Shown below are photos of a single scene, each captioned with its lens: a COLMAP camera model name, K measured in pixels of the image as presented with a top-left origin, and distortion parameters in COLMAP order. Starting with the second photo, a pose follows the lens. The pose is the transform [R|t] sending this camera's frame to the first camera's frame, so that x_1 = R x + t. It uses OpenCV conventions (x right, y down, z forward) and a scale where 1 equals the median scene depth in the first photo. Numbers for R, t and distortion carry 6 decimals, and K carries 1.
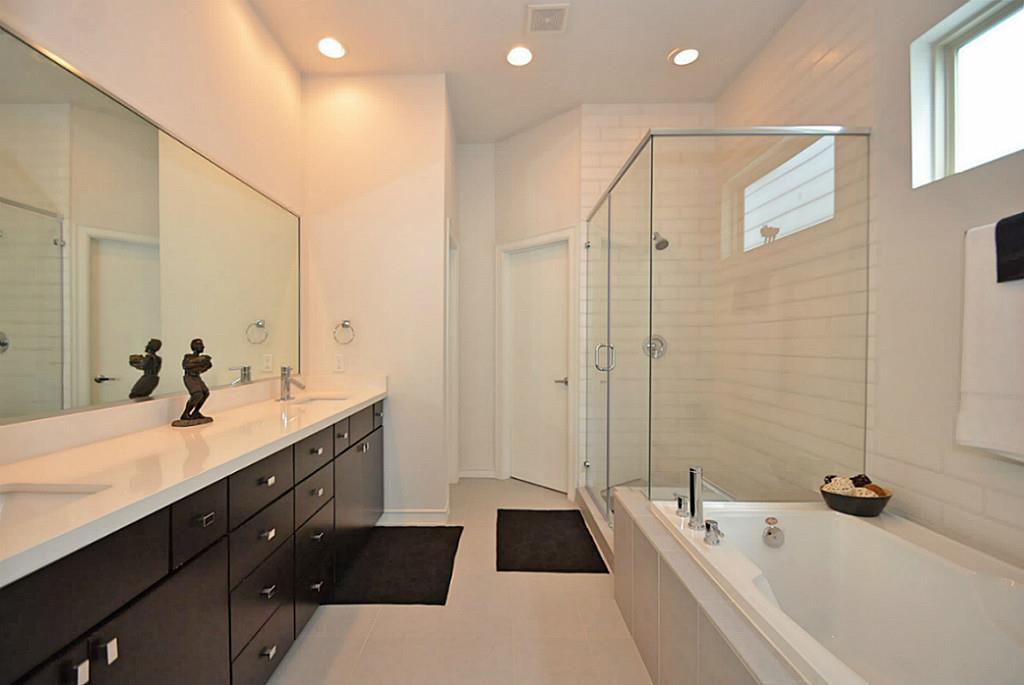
lens RADIAL K [[458.6, 0, 503.2], [0, 458.6, 345.2], [0, 0, 1]] dist [0.012678, -0.003765]
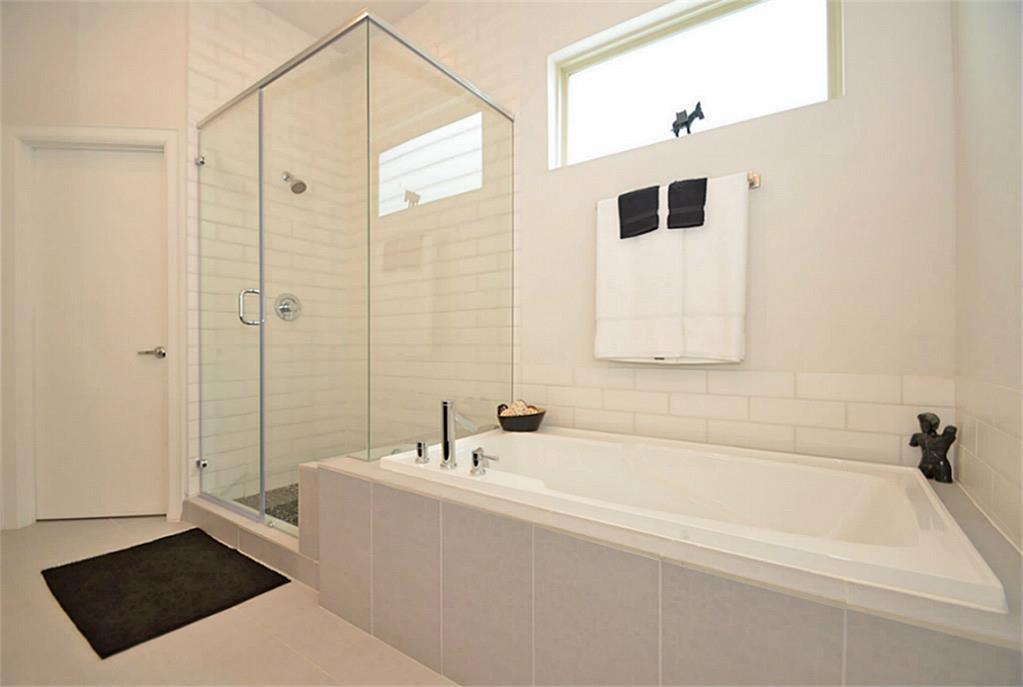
lens RADIAL K [[458.2, 0, 505.9], [0, 458.2, 341.4], [0, 0, 1]] dist [0.012678, -0.003765]
pose [[0.598459, -0.003070, 0.801147, -0.140948], [0.011263, 0.999926, -0.004581, 0.095692], [-0.801074, 0.011764, 0.598449, 0.227204]]
